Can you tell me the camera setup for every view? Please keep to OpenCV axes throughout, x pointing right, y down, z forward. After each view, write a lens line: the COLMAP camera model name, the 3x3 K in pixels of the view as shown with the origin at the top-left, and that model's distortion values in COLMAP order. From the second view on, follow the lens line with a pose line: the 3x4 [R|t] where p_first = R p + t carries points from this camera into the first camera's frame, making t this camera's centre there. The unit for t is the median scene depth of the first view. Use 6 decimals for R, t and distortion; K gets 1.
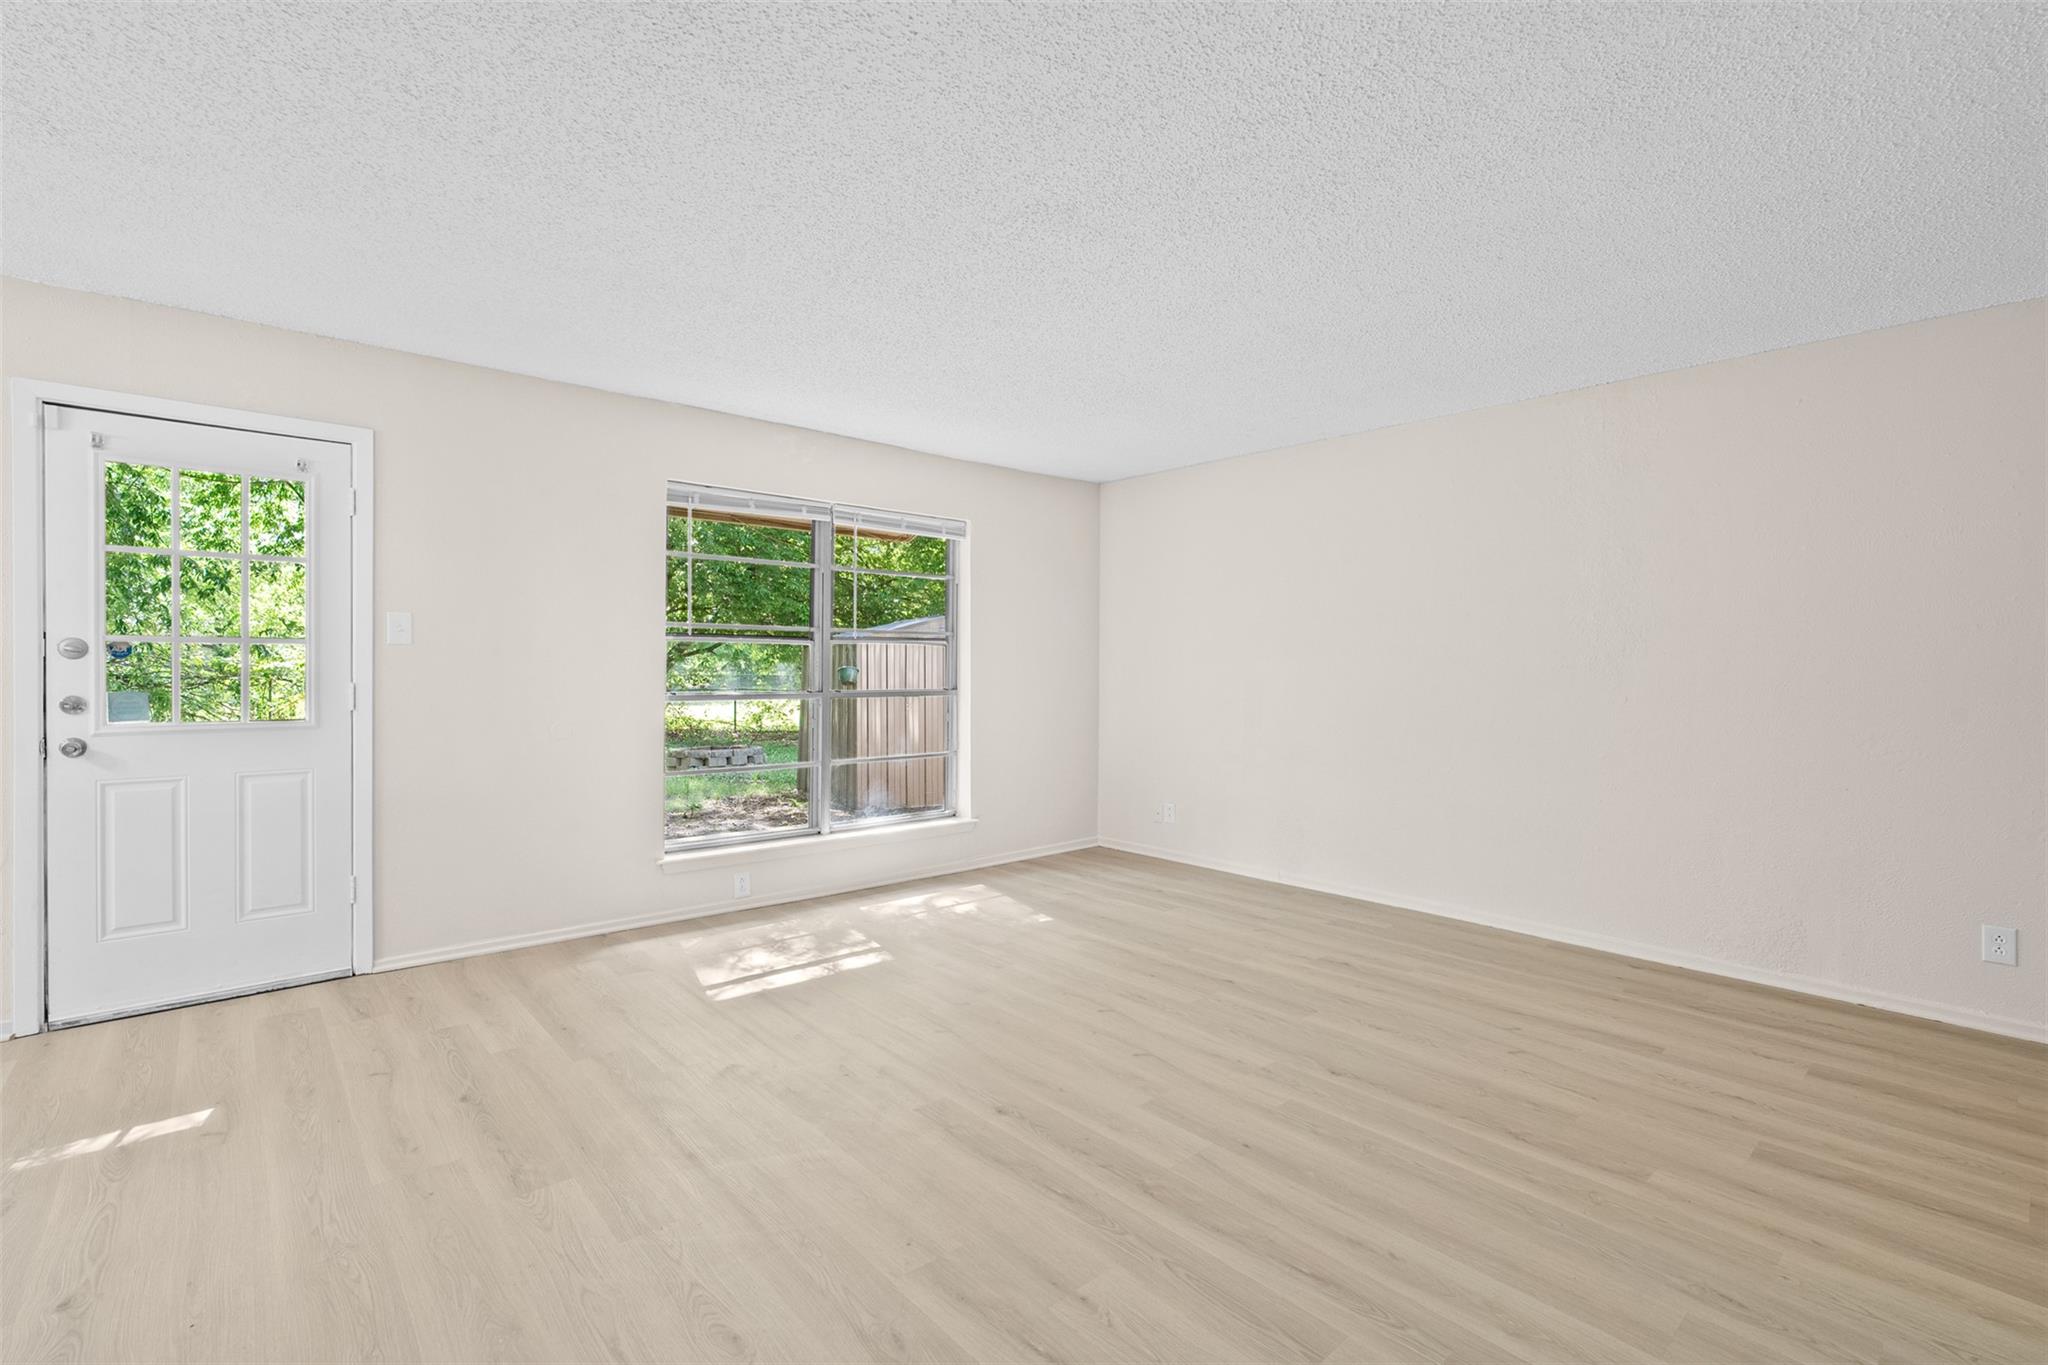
lens RADIAL K [[915.5, 0, 1028.7], [0, 915.5, 680.7], [0, 0, 1]] dist [-0.002820, 0.000646]
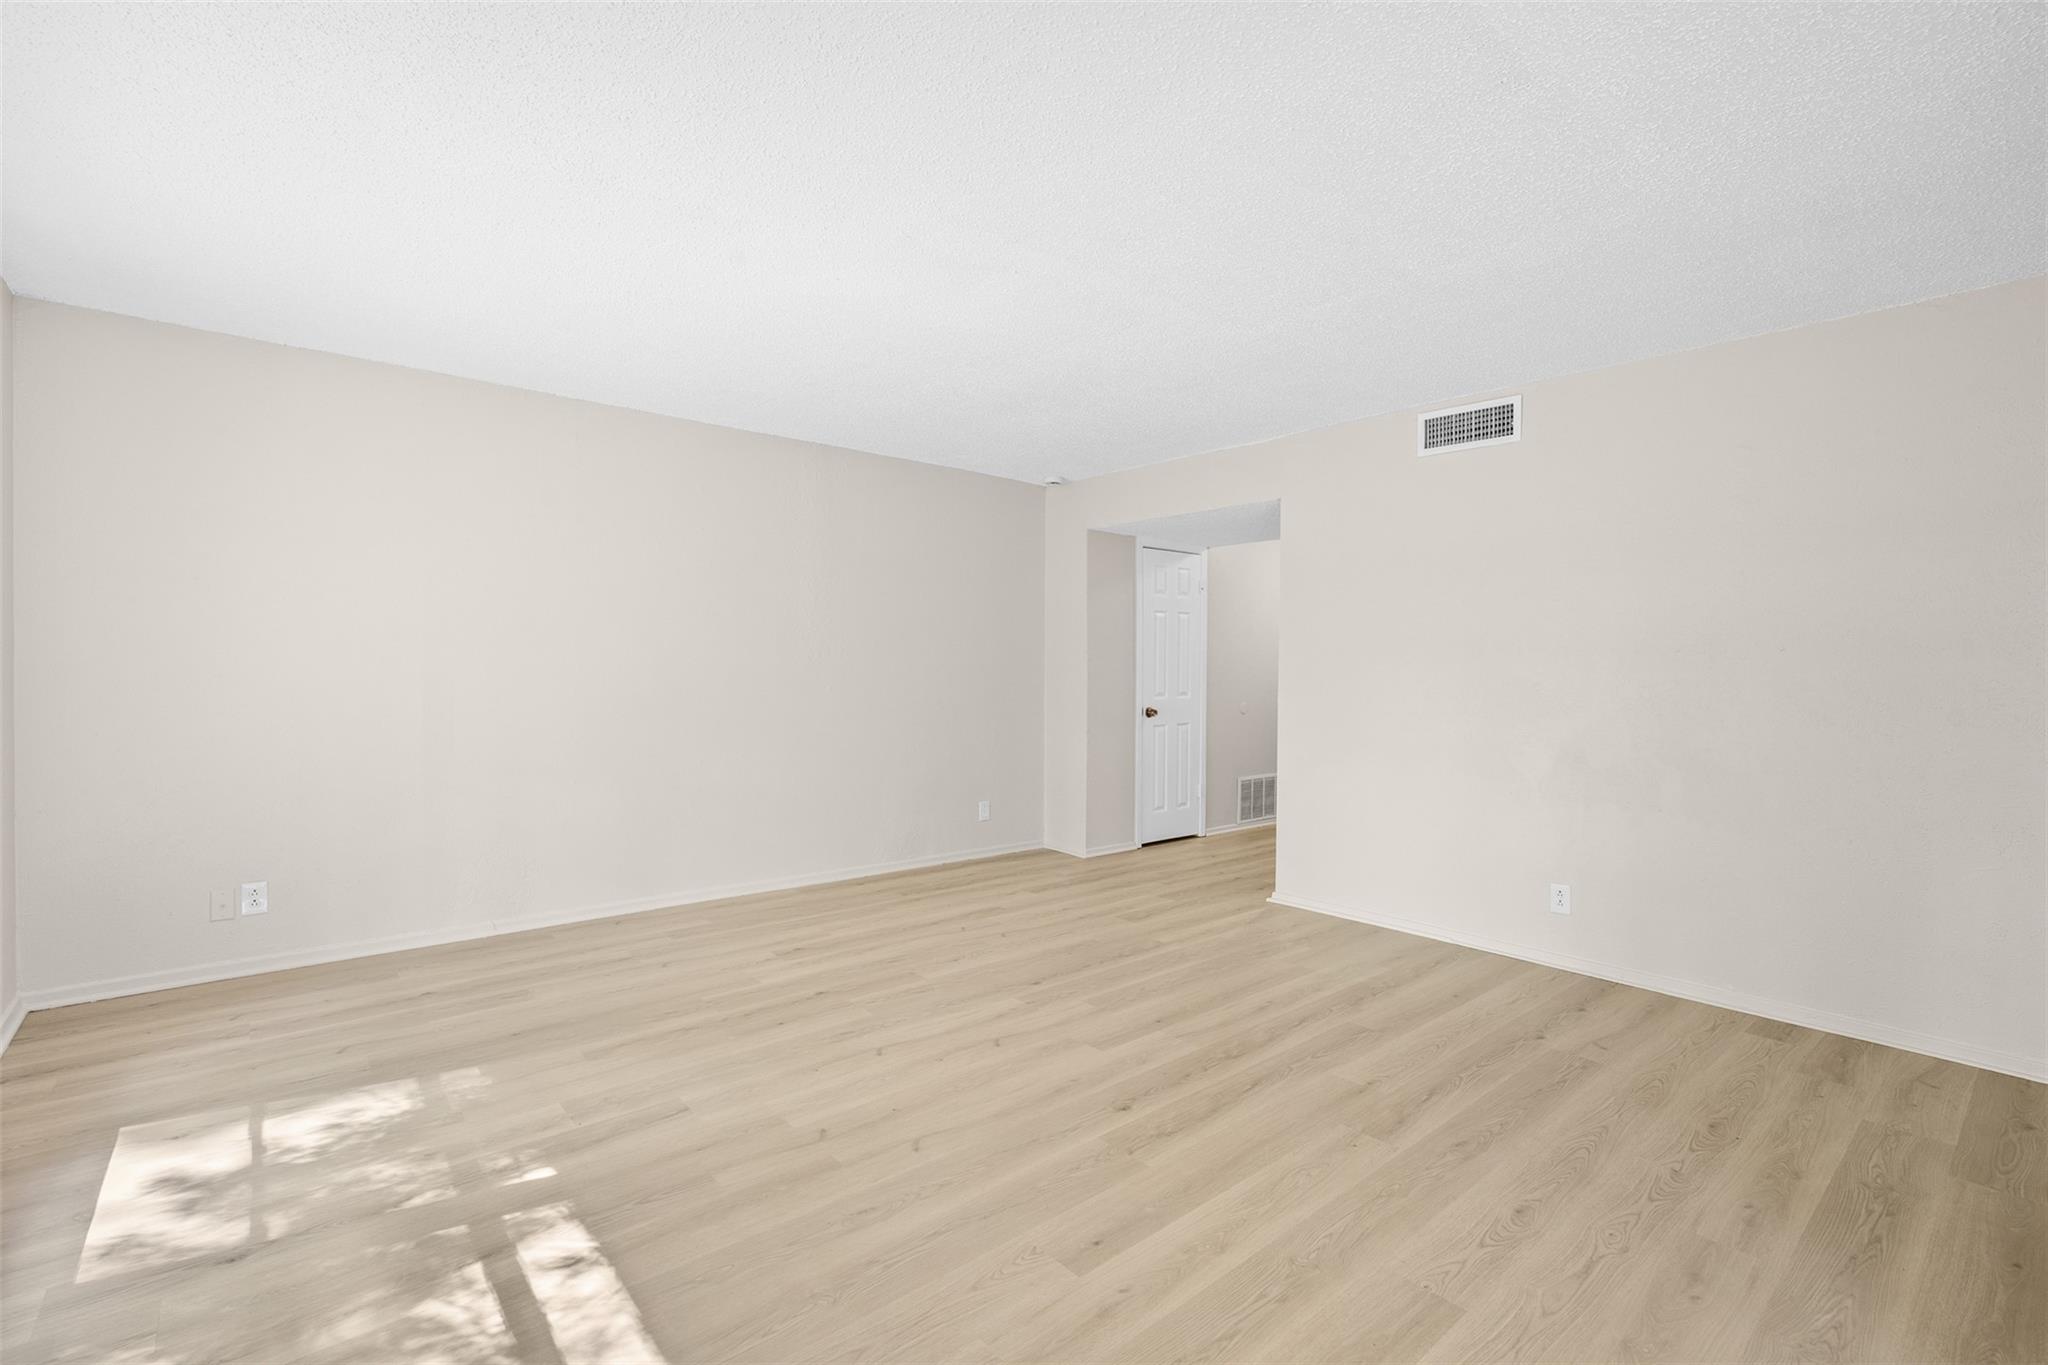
lens RADIAL K [[915.5, 0, 1028.7], [0, 915.5, 680.7], [0, 0, 1]] dist [-0.002820, 0.000646]
pose [[0.012465, -0.019301, 0.999736, -0.863261], [0.005259, 0.999801, 0.019236, -0.018463], [-0.999908, 0.005018, 0.012564, 0.910814]]
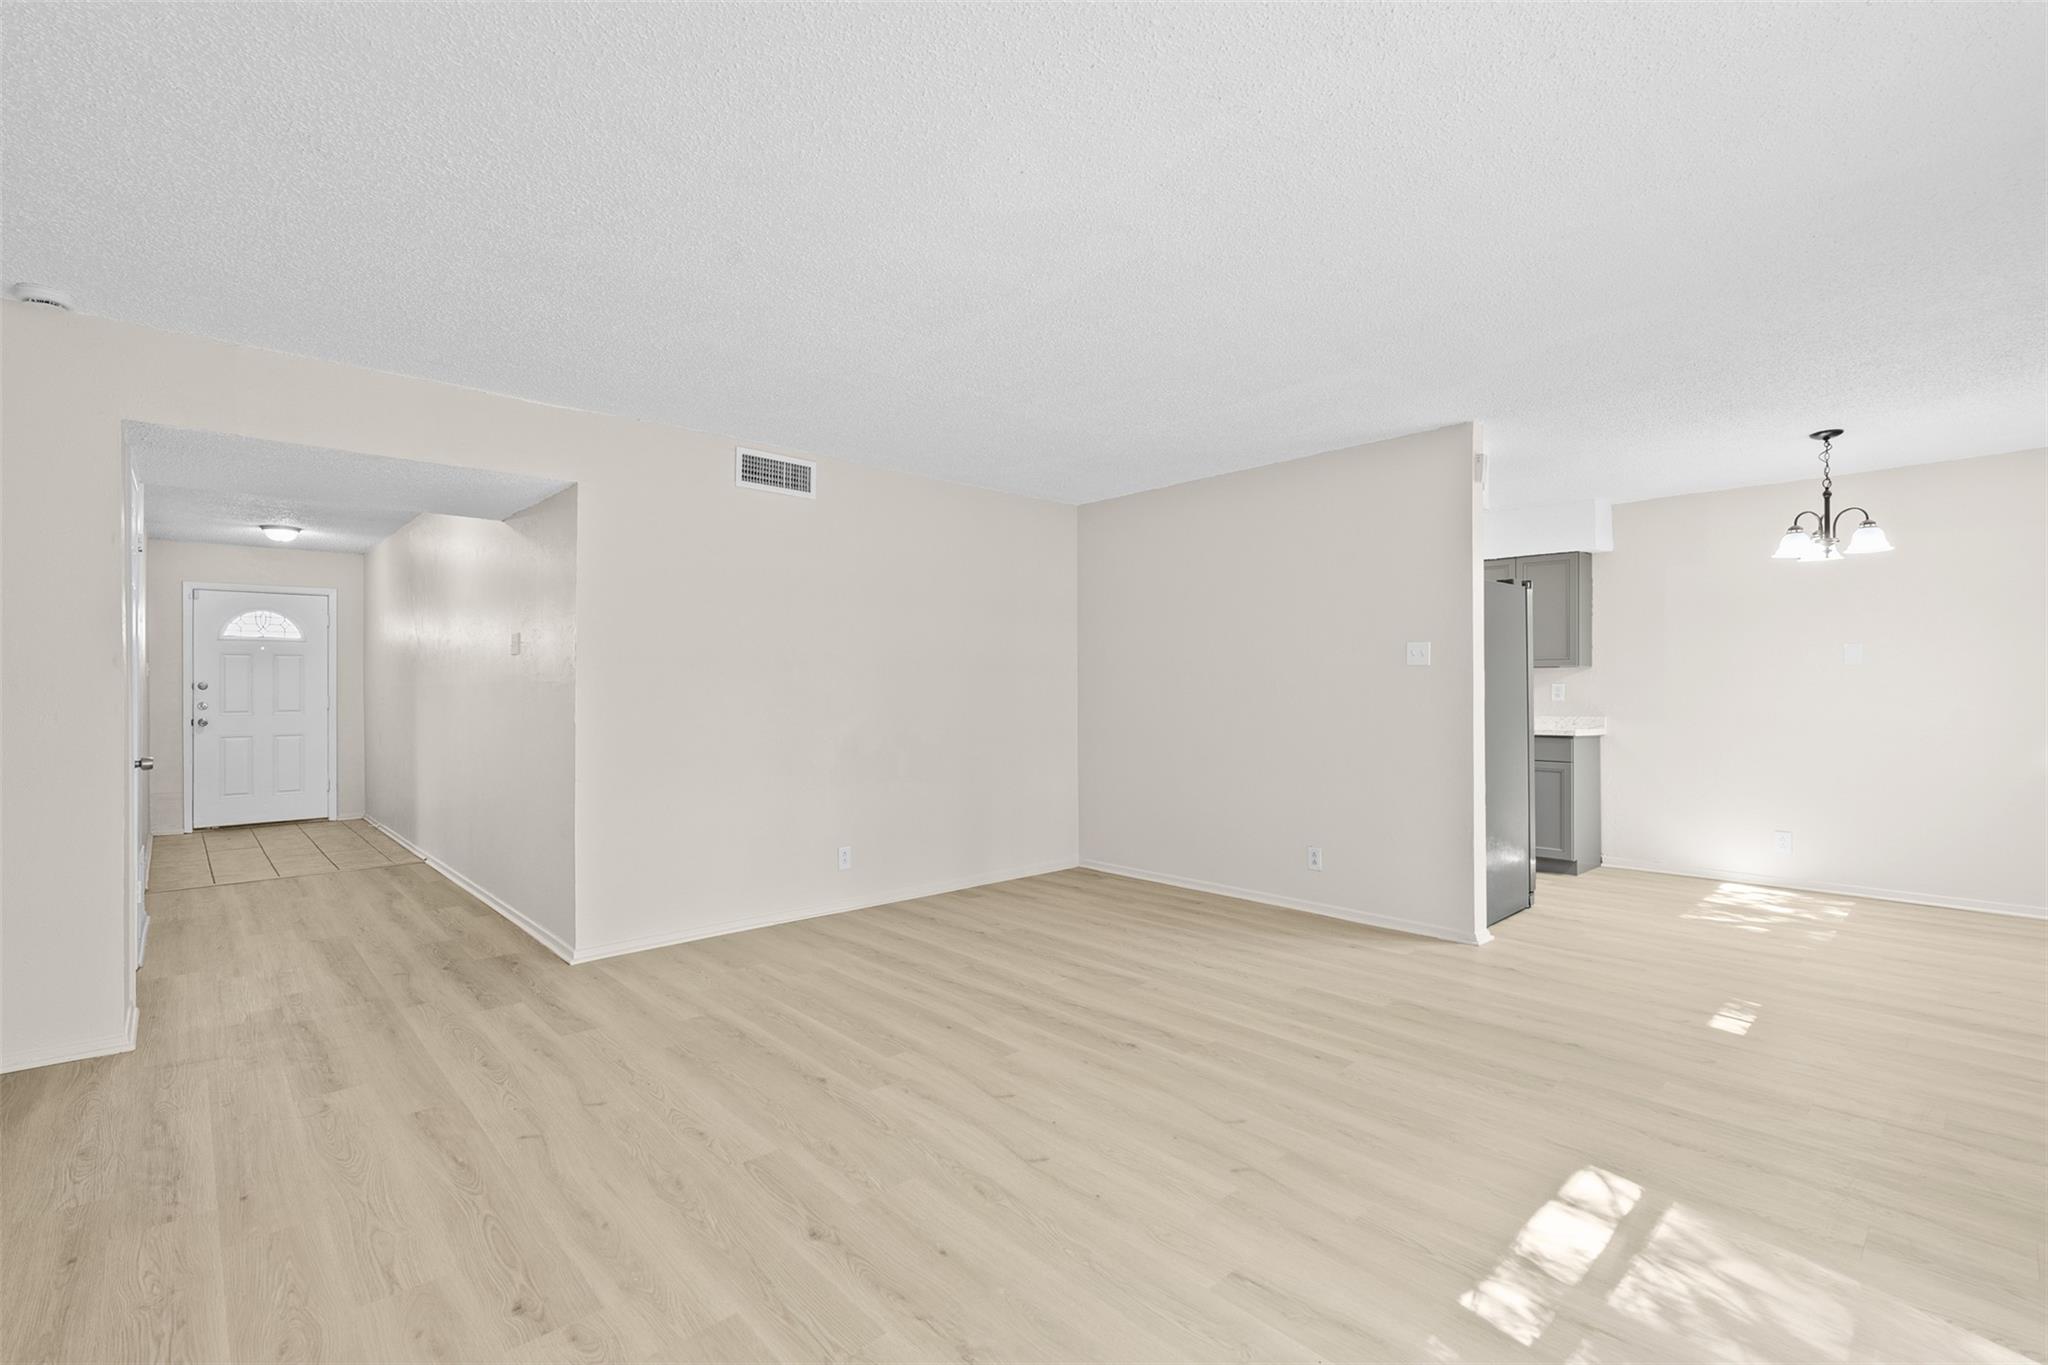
lens RADIAL K [[915.5, 0, 1028.7], [0, 915.5, 680.7], [0, 0, 1]] dist [-0.002820, 0.000646]
pose [[-0.999578, -0.006898, -0.028230, 0.123597], [-0.007220, 0.999910, 0.011343, -0.030179], [0.028149, 0.011542, -0.999537, 1.861828]]
